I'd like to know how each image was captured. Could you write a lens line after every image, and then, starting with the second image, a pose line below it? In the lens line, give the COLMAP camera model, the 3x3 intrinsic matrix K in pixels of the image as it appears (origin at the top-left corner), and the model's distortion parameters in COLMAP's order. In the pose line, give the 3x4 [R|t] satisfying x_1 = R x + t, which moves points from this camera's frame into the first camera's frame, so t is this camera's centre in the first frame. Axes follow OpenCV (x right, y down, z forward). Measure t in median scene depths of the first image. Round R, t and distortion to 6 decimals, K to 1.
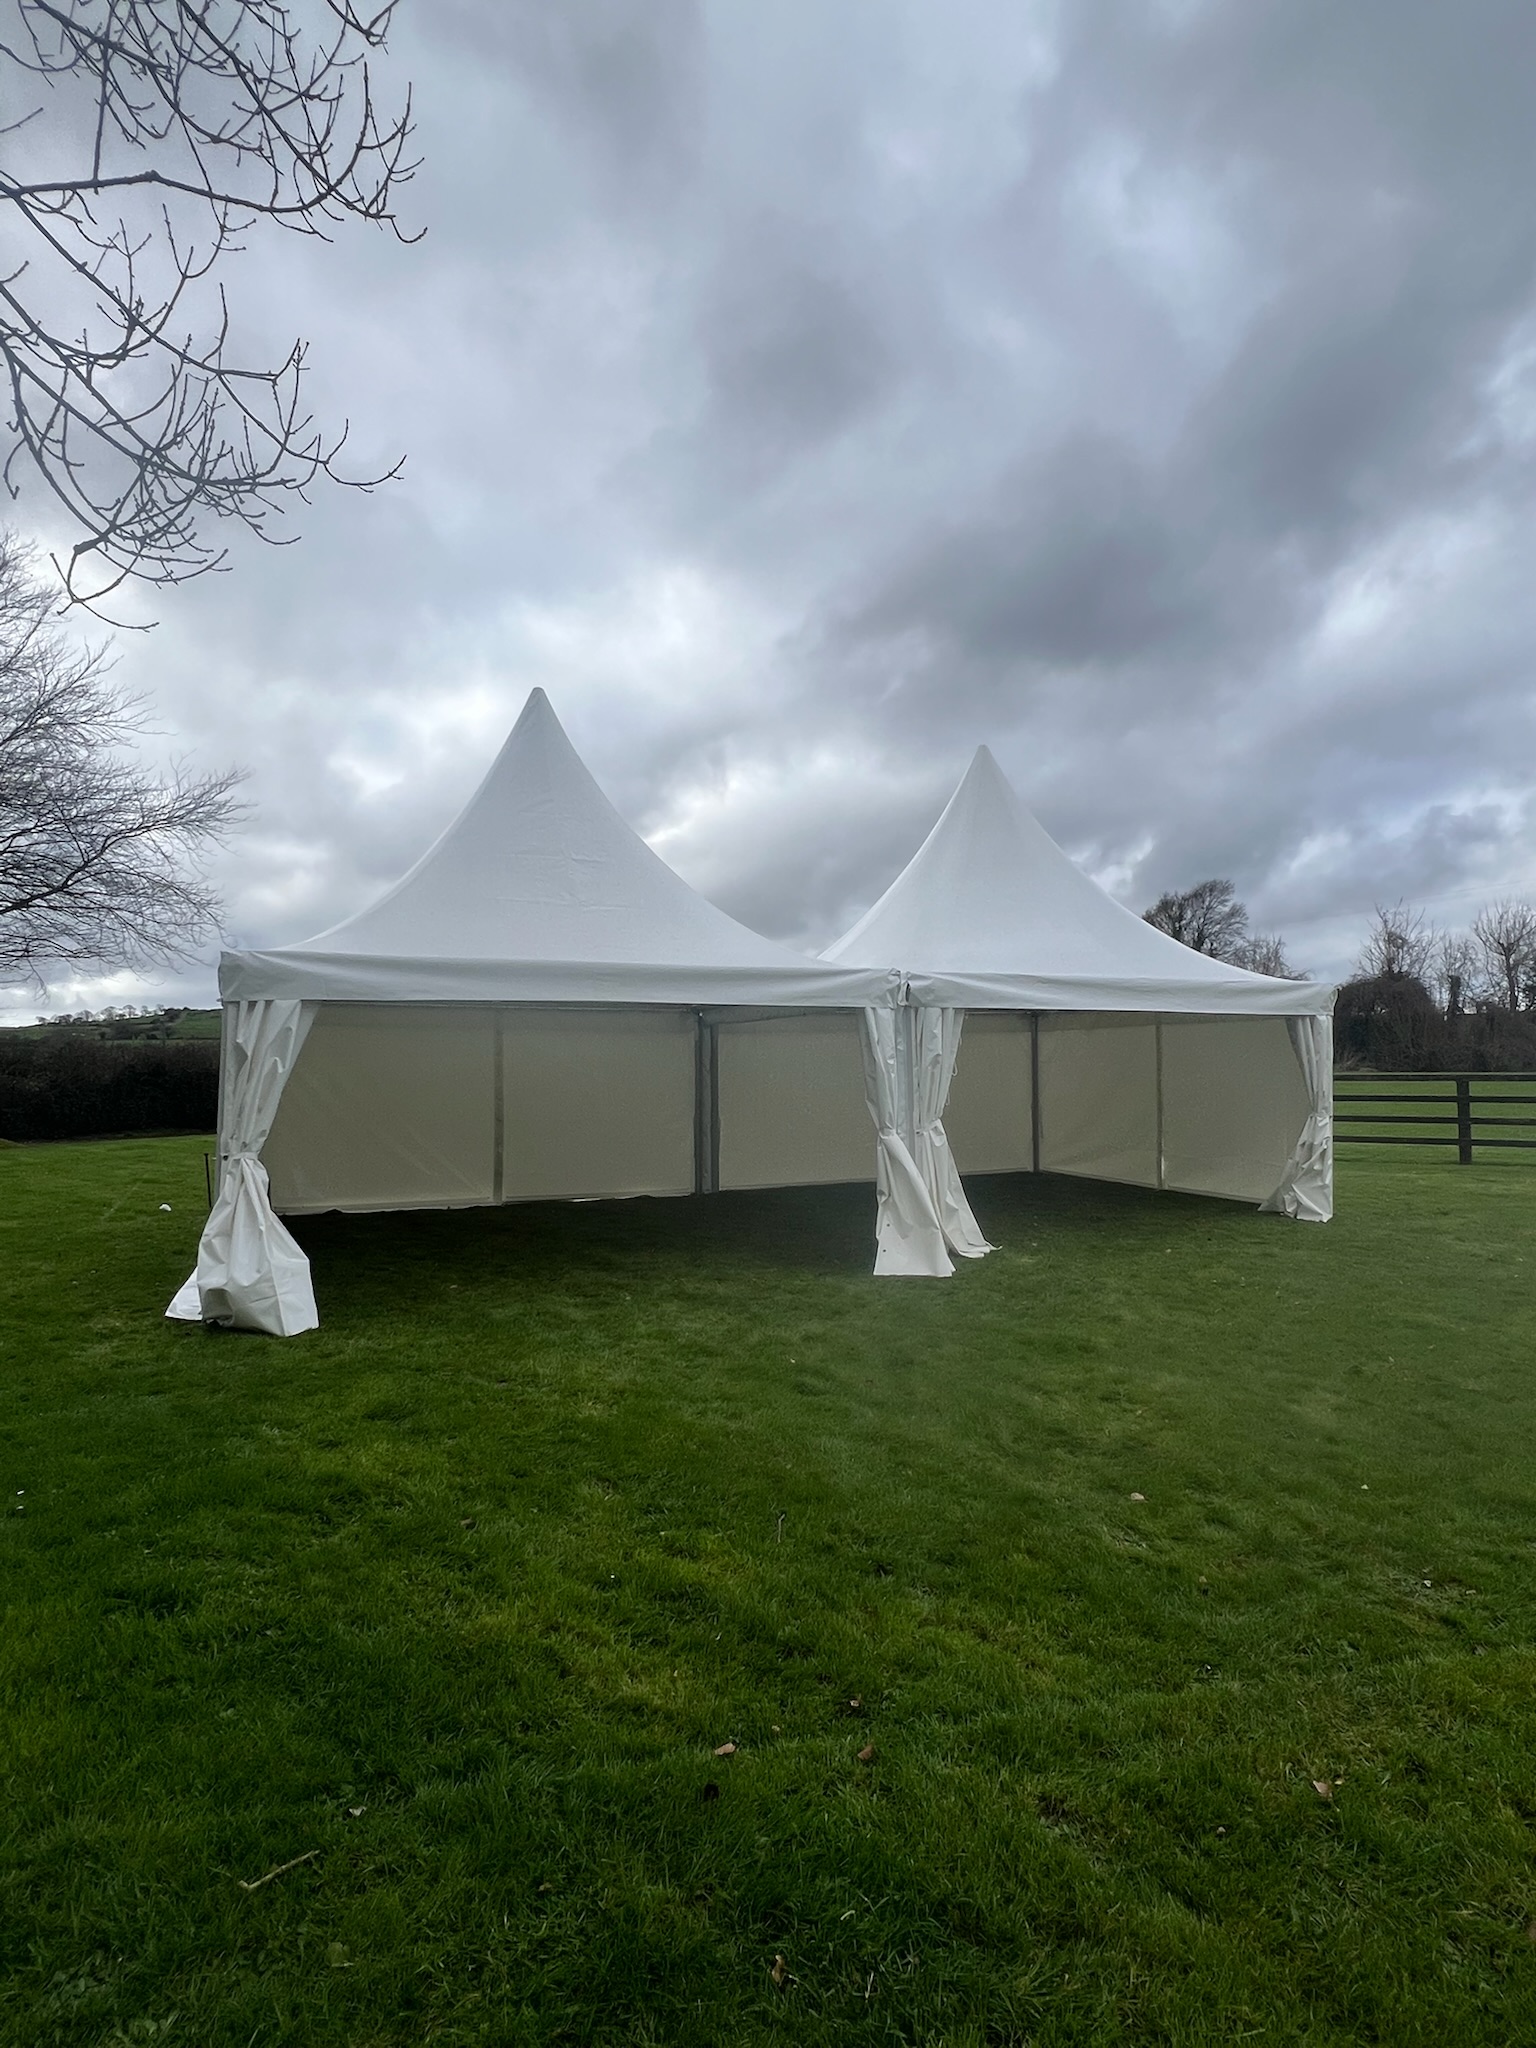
lens RADIAL K [[1074.0, 0, 768.9], [0, 1074.0, 1108.8], [0, 0, 1]] dist [0.002239, 0.000355]
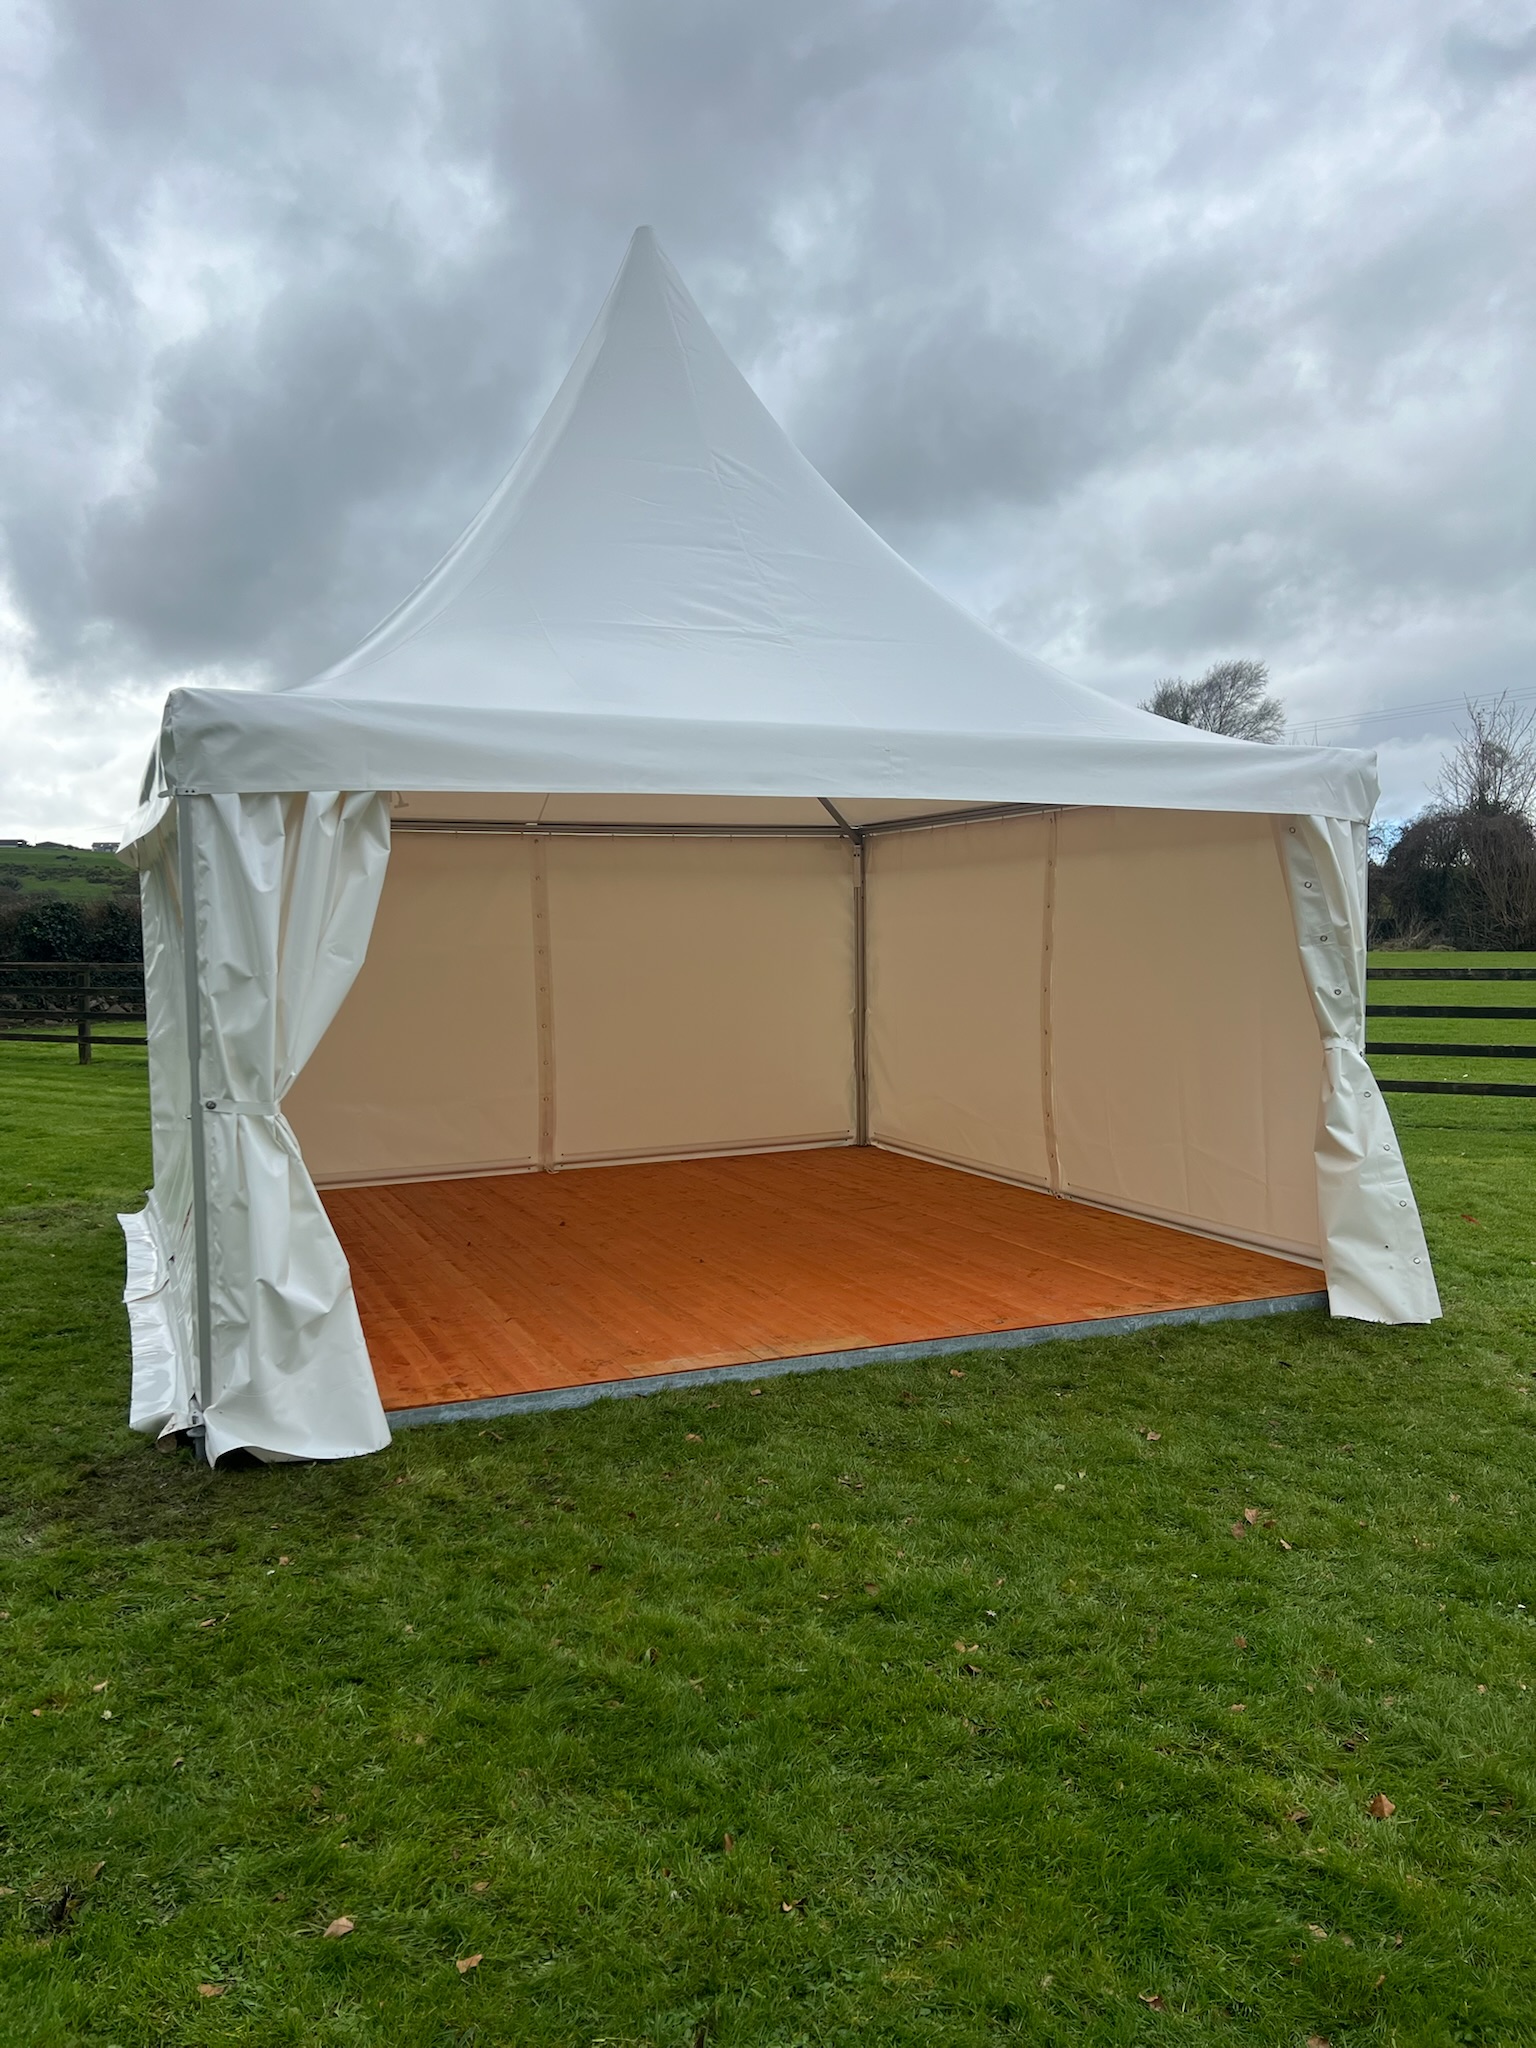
lens RADIAL K [[1537.2, 0, 768.0], [0, 1537.2, 1024.0], [0, 0, 1]] dist [0.004910, -0.005462]
pose [[0.996274, 0.003948, 0.086154, 0.175375], [-0.005712, 0.999779, 0.020228, -0.017143], [-0.086055, -0.020645, 0.996076, 0.248895]]
